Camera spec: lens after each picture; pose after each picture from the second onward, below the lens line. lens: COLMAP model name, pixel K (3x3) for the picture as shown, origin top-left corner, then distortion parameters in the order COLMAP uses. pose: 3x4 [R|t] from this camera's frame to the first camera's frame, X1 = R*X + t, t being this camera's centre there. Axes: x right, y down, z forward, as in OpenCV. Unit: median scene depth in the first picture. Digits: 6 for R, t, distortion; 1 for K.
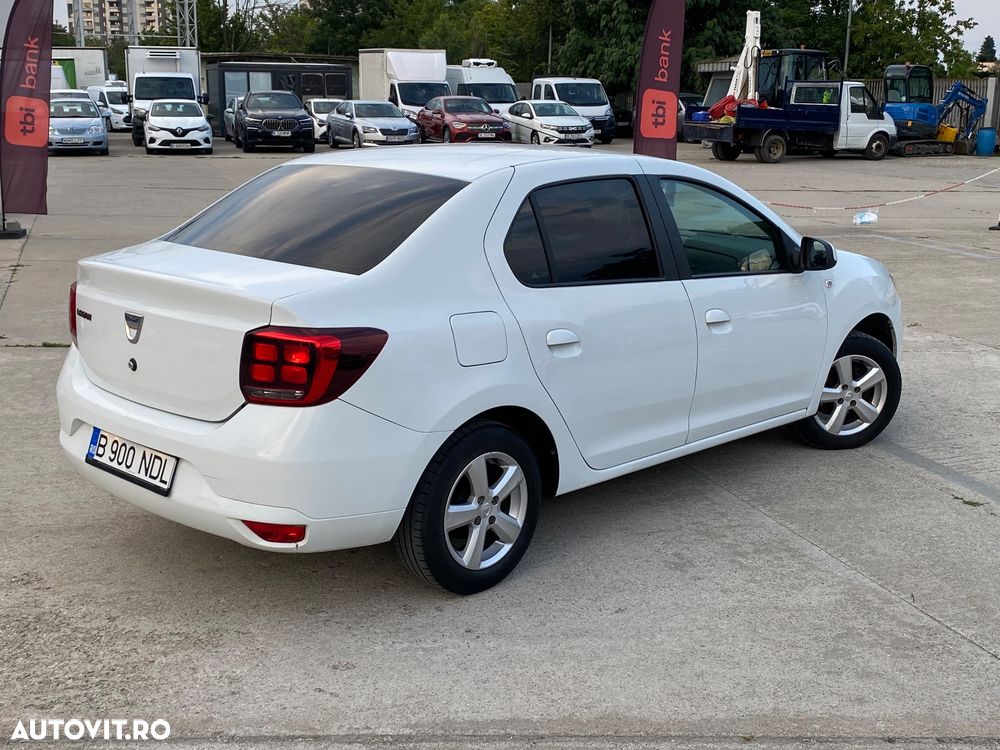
lens RADIAL K [[1192.2, 0, 500.0], [0, 1192.2, 375.0], [0, 0, 1]] dist [0.159611, -0.457894]
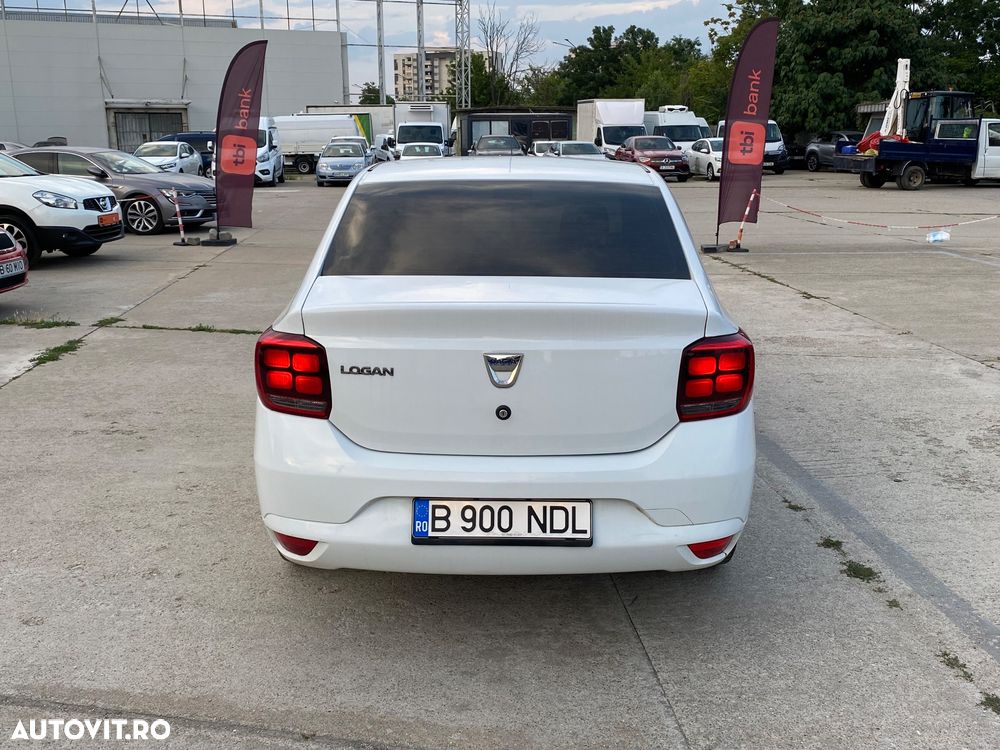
lens RADIAL K [[955.4, 0, 505.8], [0, 955.4, 367.8], [0, 0, 1]] dist [0.060204, -0.127105]
pose [[0.975846, 0.038994, -0.214951, 0.043492], [-0.037953, 0.999239, 0.008971, -0.001182], [0.215137, -0.000597, 0.976584, 0.022120]]
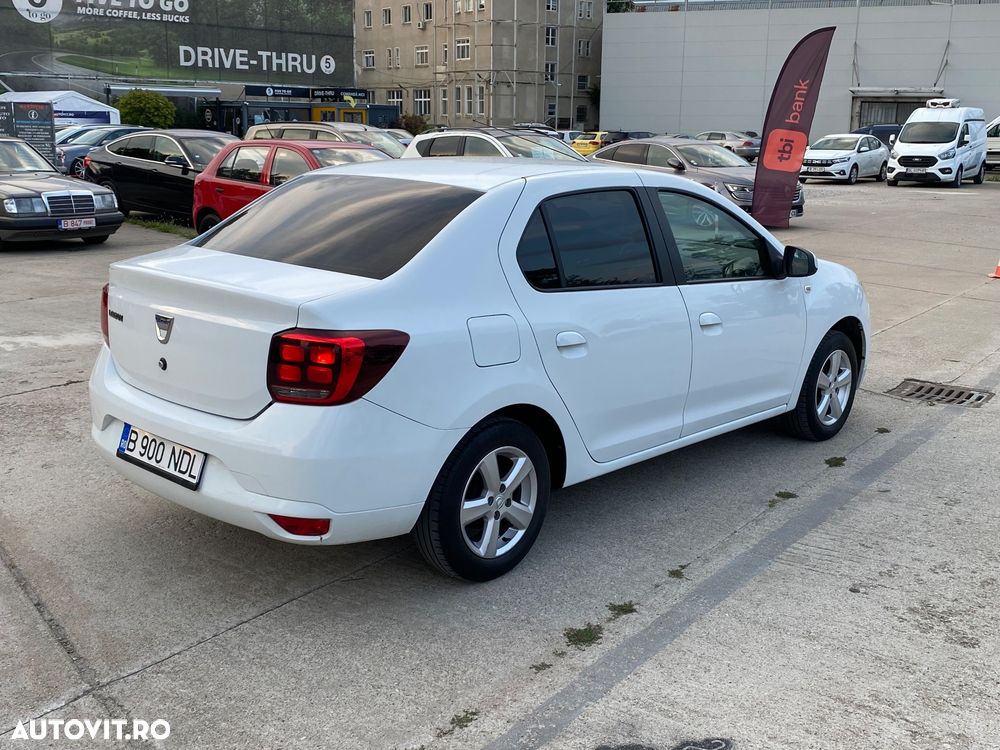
lens RADIAL K [[1048.5, 0, 500.0], [0, 1048.5, 375.0], [0, 0, 1]] dist [0.122507, -0.291695]
pose [[0.587040, 0.185644, -0.787985, 0.120098], [-0.192771, 0.977410, 0.086658, -0.010253], [0.786272, 0.101029, 0.609566, 0.056706]]
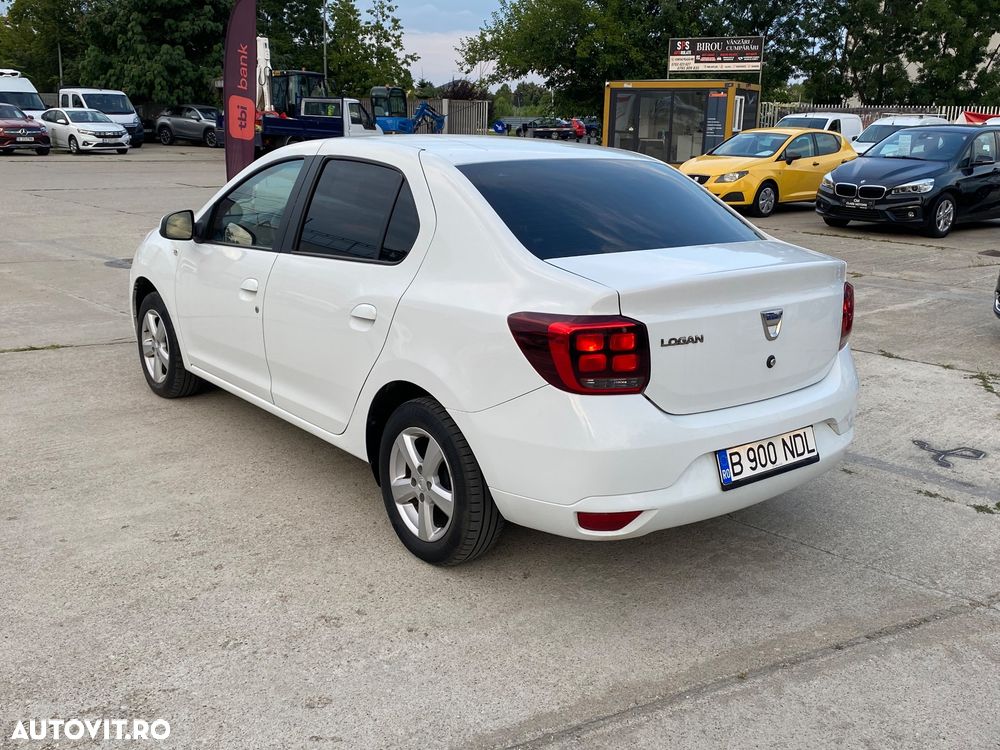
lens RADIAL K [[955.4, 0, 505.8], [0, 955.4, 367.8], [0, 0, 1]] dist [0.060204, -0.127105]
pose [[0.891439, -0.101753, 0.441569, -0.027670], [0.087278, 0.994771, 0.053035, -0.003063], [-0.444656, -0.008738, 0.895659, 0.027409]]
